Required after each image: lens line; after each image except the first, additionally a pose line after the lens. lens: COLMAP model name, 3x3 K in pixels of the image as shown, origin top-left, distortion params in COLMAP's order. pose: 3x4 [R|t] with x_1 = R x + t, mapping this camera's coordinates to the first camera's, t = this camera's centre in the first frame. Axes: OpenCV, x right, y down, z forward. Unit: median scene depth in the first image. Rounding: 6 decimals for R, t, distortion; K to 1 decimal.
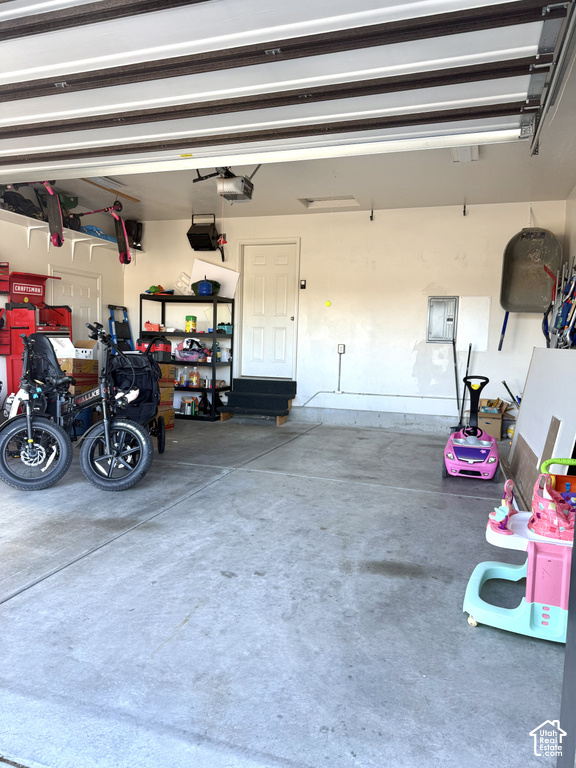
lens RADIAL K [[540.1, 0, 288.2], [0, 540.1, 385.7], [0, 0, 1]] dist [0.126420, -0.223439]
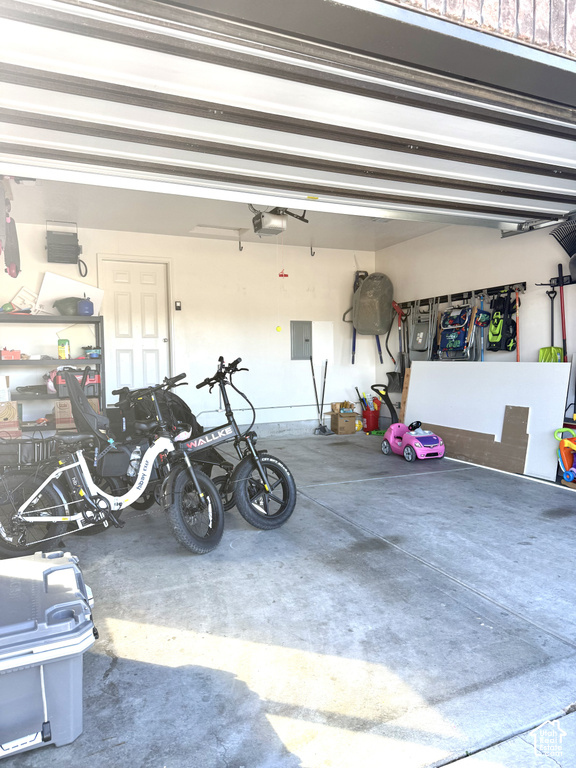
lens RADIAL K [[544.6, 0, 286.6], [0, 544.6, 382.7], [0, 0, 1]] dist [0.056580, -0.086667]
pose [[0.727662, -0.071084, 0.682243, -0.974884], [0.086864, 0.996158, 0.011145, -0.077163], [-0.680414, 0.051153, 0.731040, 0.270459]]
